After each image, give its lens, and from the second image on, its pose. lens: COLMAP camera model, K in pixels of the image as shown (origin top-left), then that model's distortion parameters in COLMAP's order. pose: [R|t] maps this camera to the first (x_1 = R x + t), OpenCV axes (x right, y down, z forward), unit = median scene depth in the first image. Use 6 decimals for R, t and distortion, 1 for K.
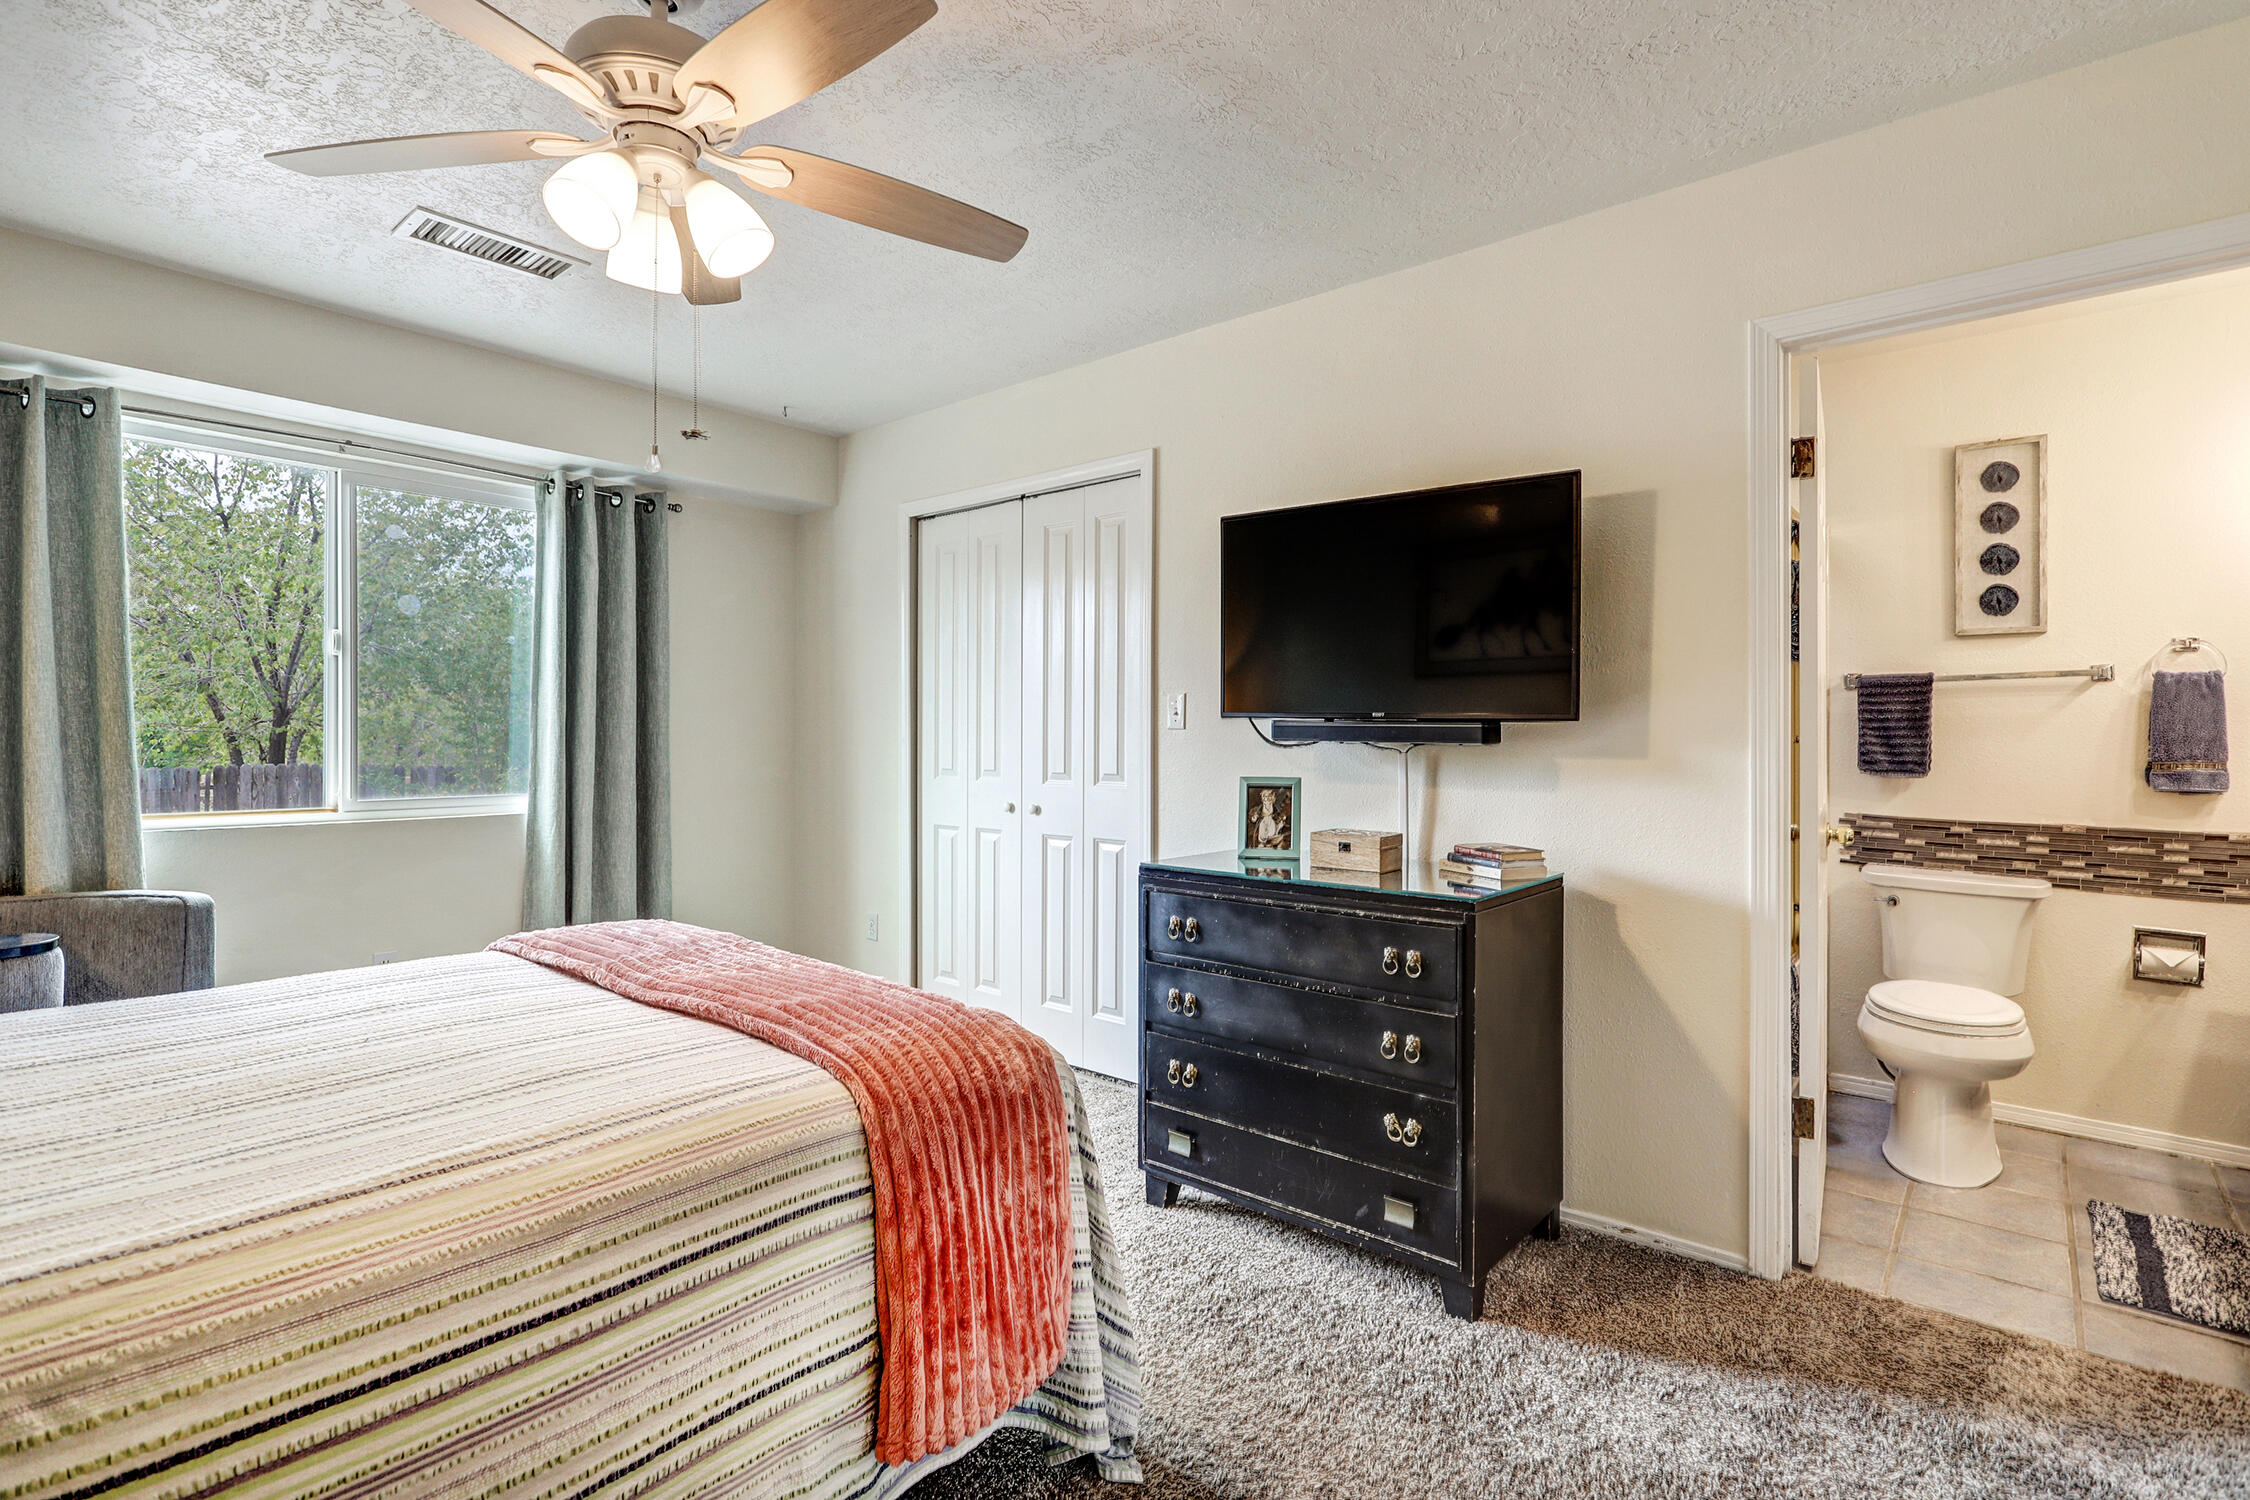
lens RADIAL K [[1058.2, 0, 1127.1], [0, 1058.2, 725.5], [0, 0, 1]] dist [-0.005582, 0.000170]
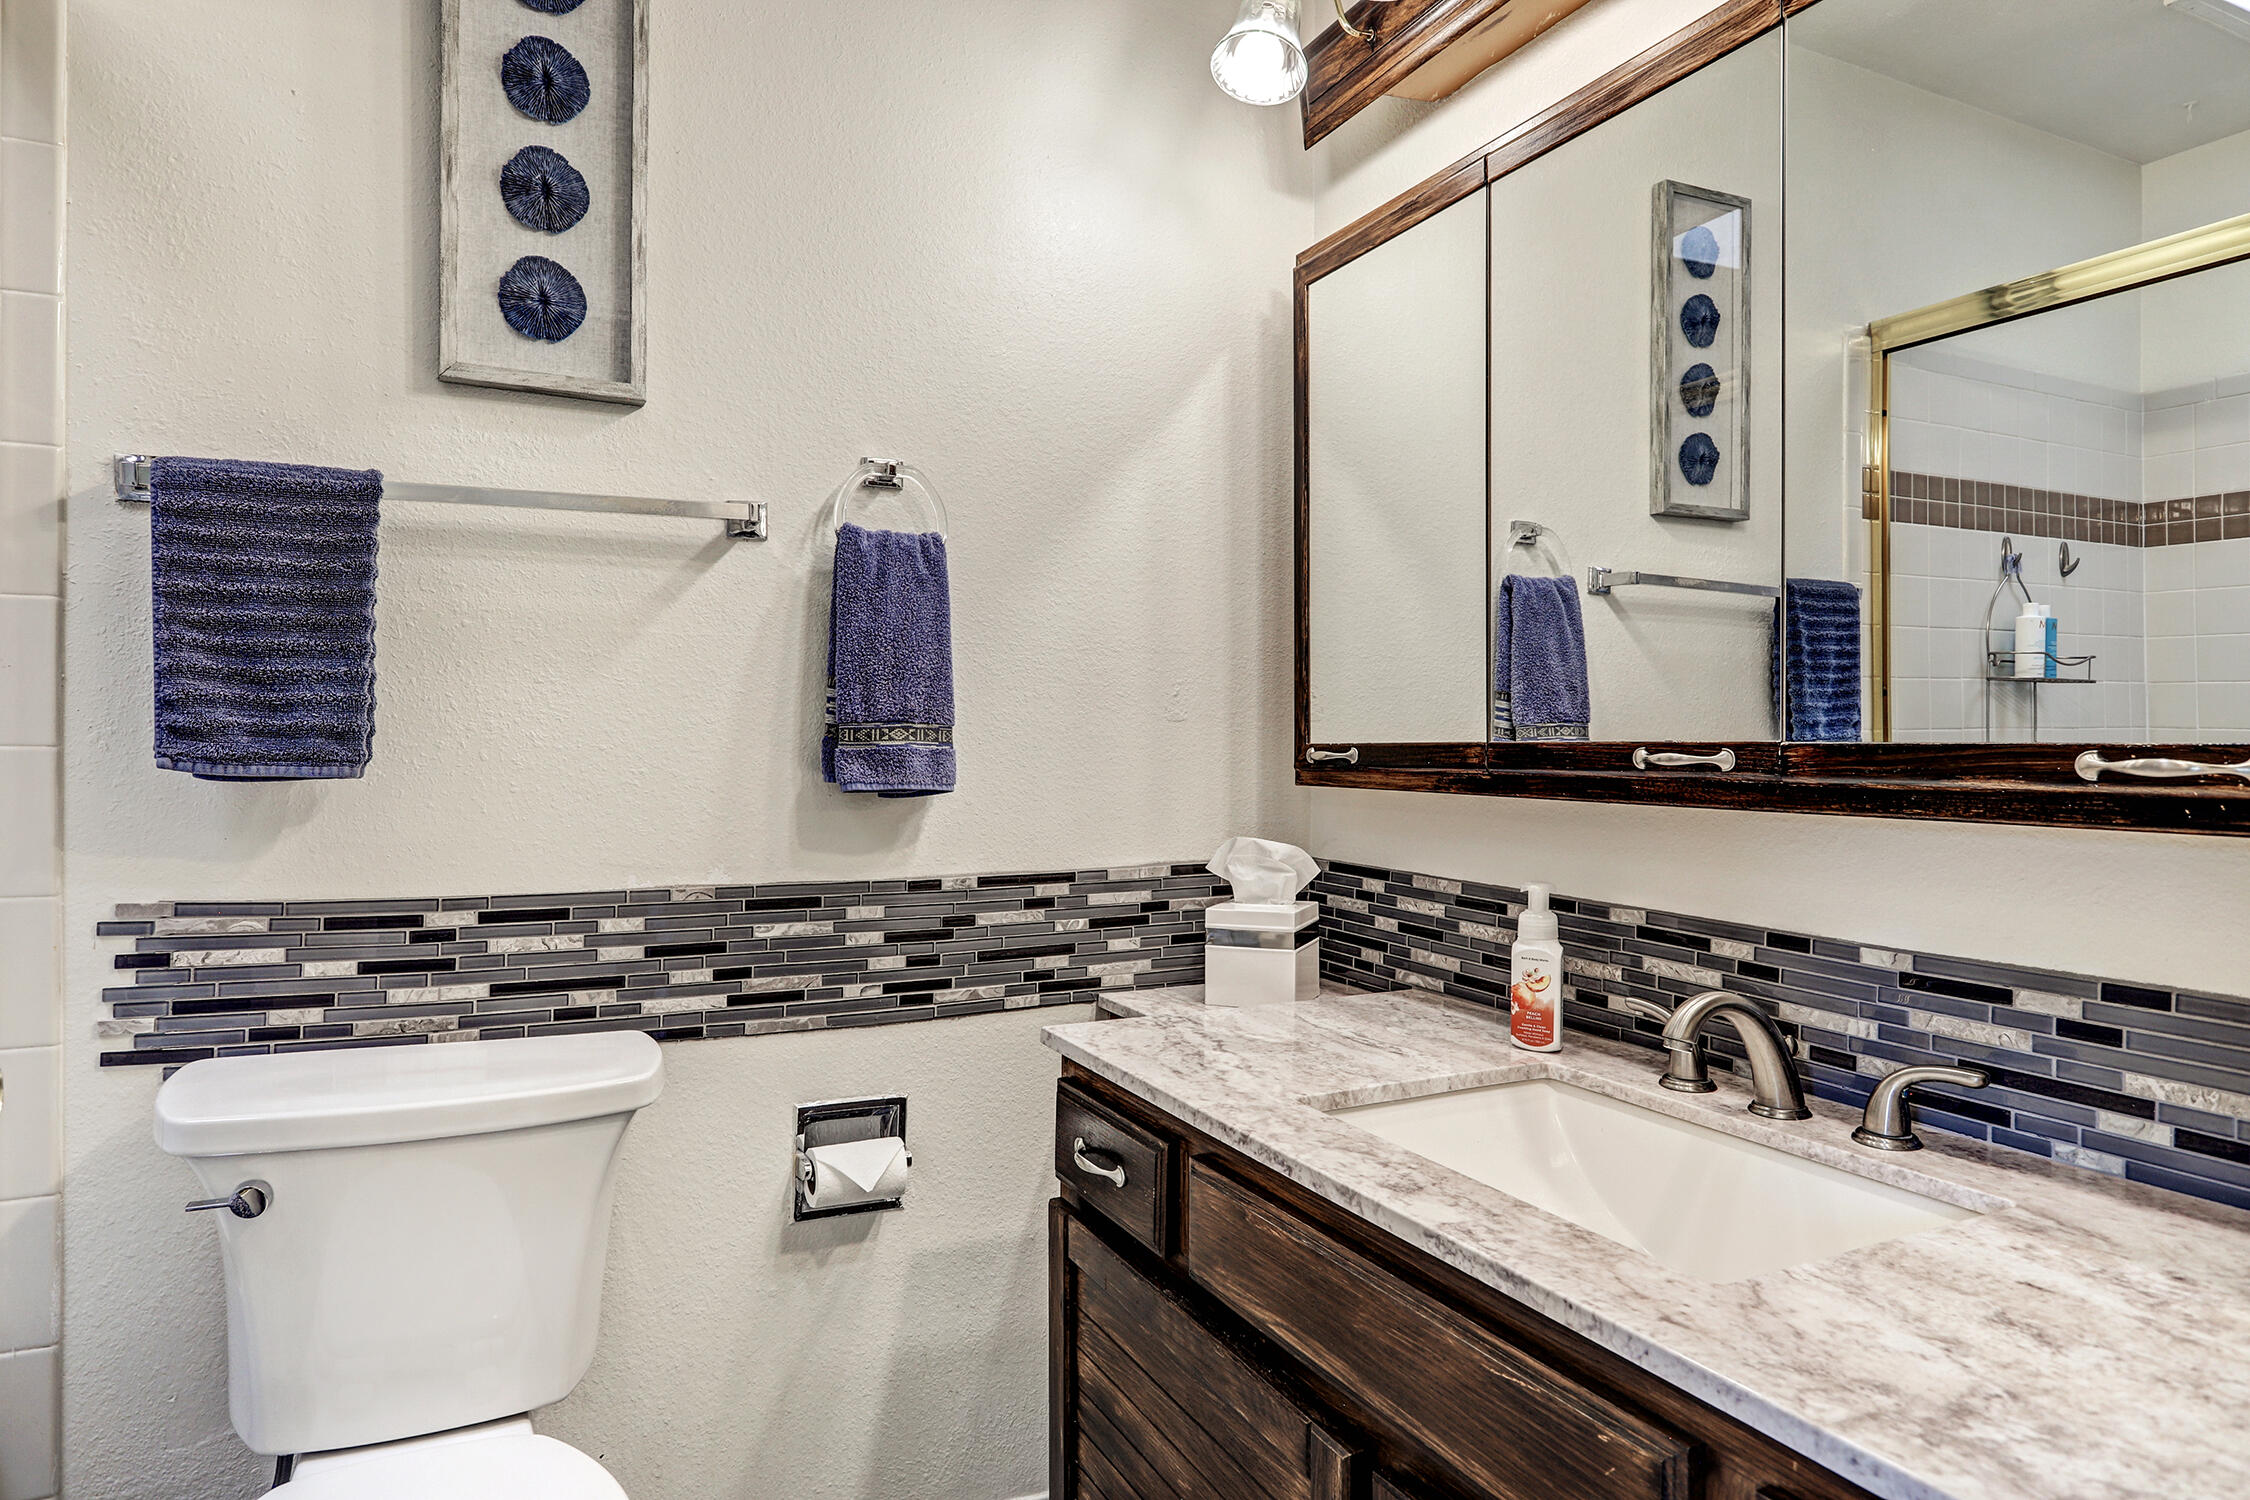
lens RADIAL K [[1357.1, 0, 1123.5], [0, 1357.1, 735.3], [0, 0, 1]] dist [0.009672, -0.000049]
pose [[0.412848, 0.005970, 0.910780, 0.478411], [-0.004163, 0.999980, -0.004668, 0.037869], [-0.910790, -0.001865, 0.412865, 0.619929]]
